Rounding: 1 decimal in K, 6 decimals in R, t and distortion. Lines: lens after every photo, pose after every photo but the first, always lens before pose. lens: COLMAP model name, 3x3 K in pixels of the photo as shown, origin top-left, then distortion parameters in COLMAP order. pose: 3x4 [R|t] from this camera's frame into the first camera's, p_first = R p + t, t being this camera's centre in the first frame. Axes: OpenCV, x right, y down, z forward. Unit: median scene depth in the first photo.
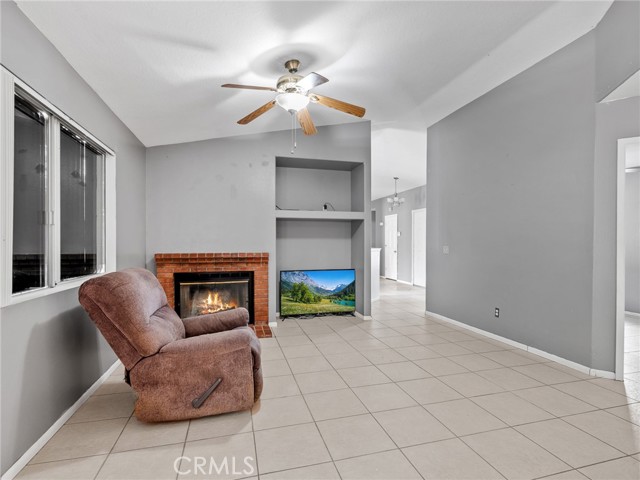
lens RADIAL K [[314.5, 0, 324.5], [0, 314.5, 241.2], [0, 0, 1]] dist [0.001272, 0.000331]
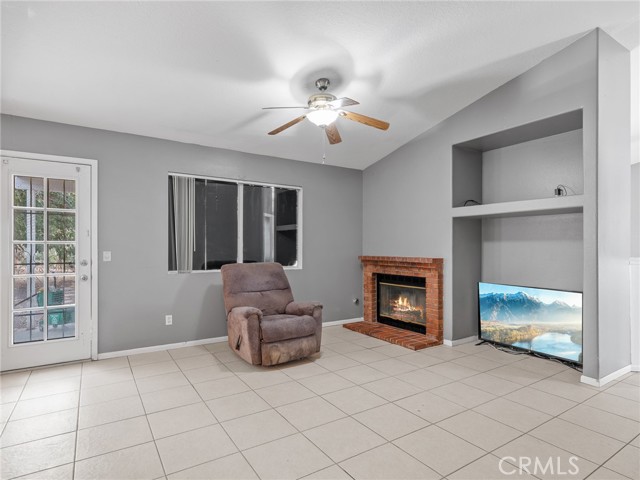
lens RADIAL K [[348.3, 0, 320.9], [0, 348.3, 242.3], [0, 0, 1]] dist [0.003916, -0.000309]
pose [[0.316460, -0.009661, -0.948557, 0.654422], [0.003829, 0.999953, -0.008907, -0.000922], [0.948598, -0.000813, 0.316482, 0.387611]]
